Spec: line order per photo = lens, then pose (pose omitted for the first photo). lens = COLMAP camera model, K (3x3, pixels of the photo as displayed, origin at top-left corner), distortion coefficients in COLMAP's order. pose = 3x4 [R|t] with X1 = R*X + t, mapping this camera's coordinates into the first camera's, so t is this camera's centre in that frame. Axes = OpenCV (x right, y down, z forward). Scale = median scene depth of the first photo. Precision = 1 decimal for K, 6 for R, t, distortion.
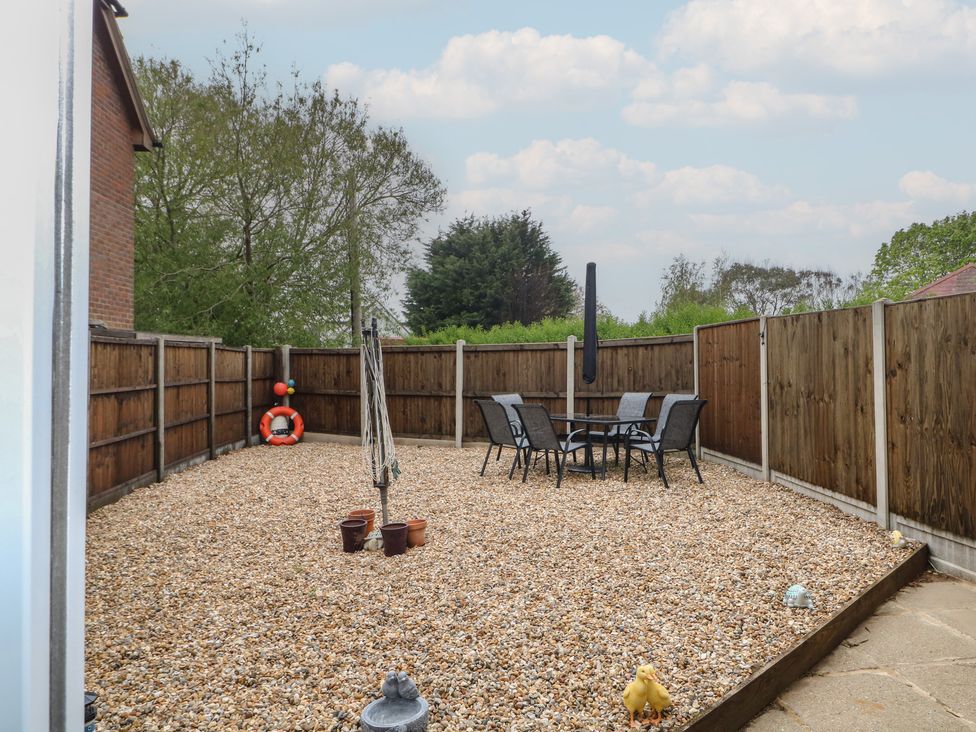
lens RADIAL K [[673.0, 0, 506.5], [0, 673.0, 350.5], [0, 0, 1]] dist [0.006846, 0.000586]
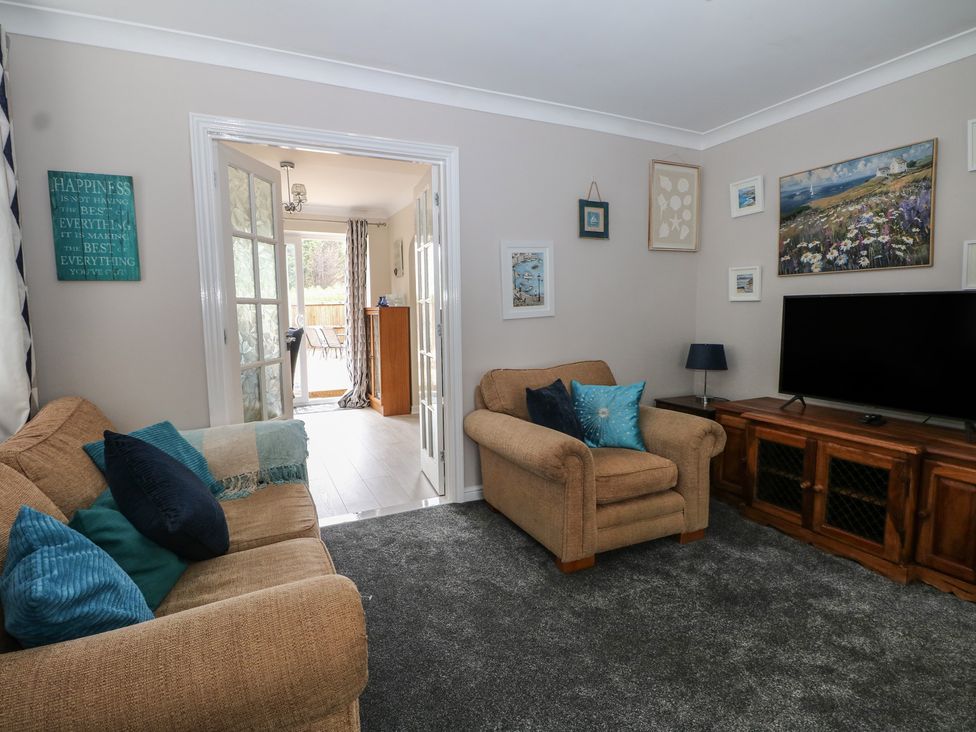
lens RADIAL K [[511.4, 0, 488.0], [0, 511.4, 366.0], [0, 0, 1]] dist [-0.000101, -0.015160]
pose [[0.943378, -0.036274, 0.329732, -0.022463], [-0.005321, 0.992221, 0.124379, -0.012167], [-0.331678, -0.119091, 0.935846, -0.616346]]
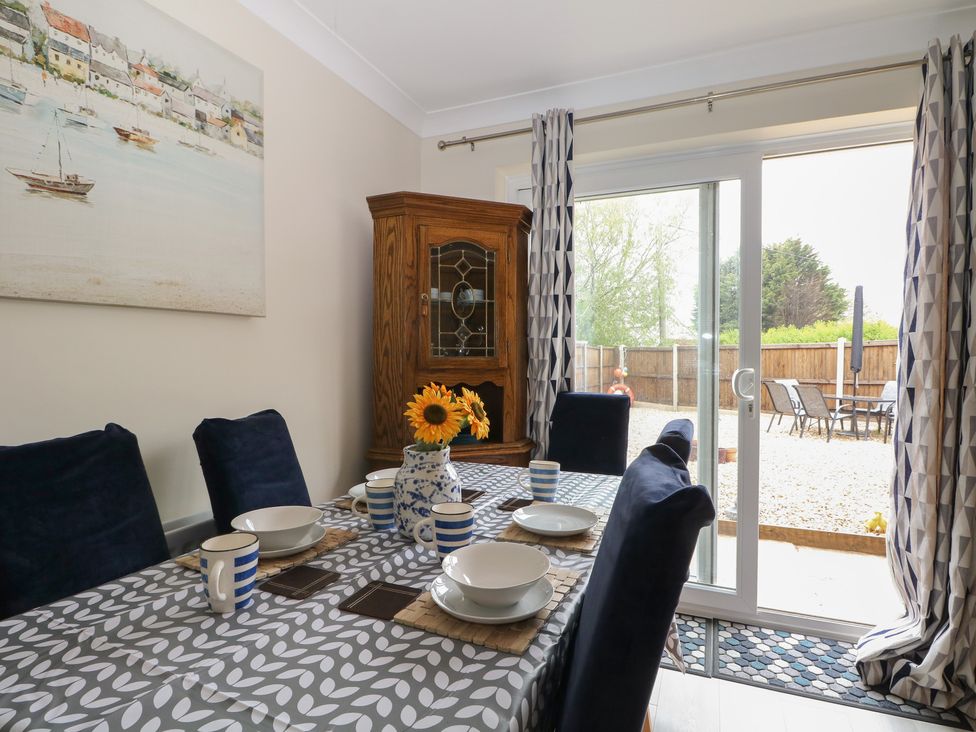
lens RADIAL K [[511.4, 0, 488.0], [0, 511.4, 366.0], [0, 0, 1]] dist [-0.000101, -0.015160]
pose [[0.871829, 0.016187, -0.489543, -0.019492], [0.001897, 0.999335, 0.036421, -0.003910], [0.489807, -0.032681, 0.871218, -0.225843]]
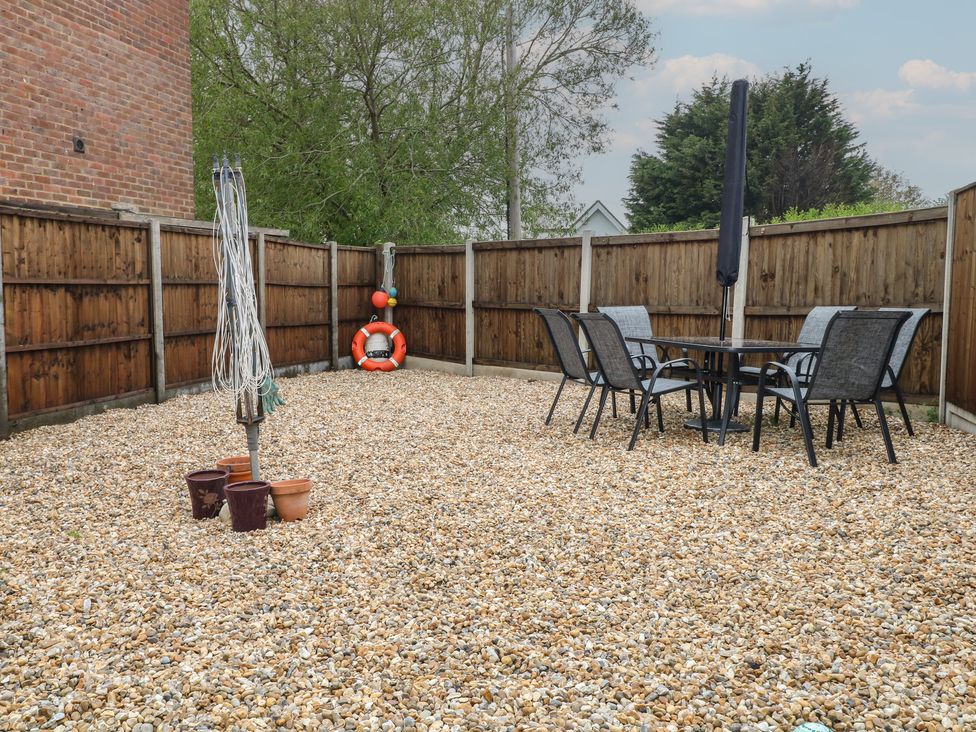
lens RADIAL K [[824.8, 0, 503.9], [0, 824.8, 363.0], [0, 0, 1]] dist [0.011950, 0.001152]
pose [[0.936097, 0.043579, -0.349033, 0.156303], [-0.005880, 0.994095, 0.108352, 0.030706], [0.351694, -0.099376, 0.930825, 0.185796]]
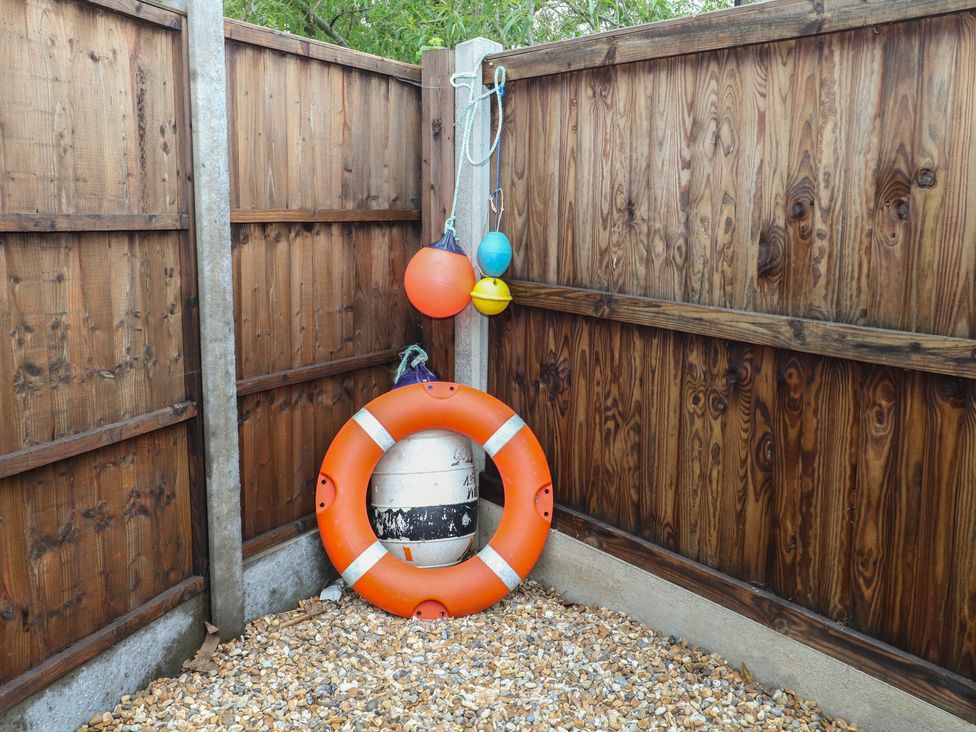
lens RADIAL K [[824.8, 0, 503.9], [0, 824.8, 363.0], [0, 0, 1]] dist [0.011950, 0.001152]
pose [[0.919353, 0.084994, -0.384144, -0.272347], [-0.010323, 0.981262, 0.192404, 0.041558], [0.393299, -0.172921, 0.903003, 0.942252]]
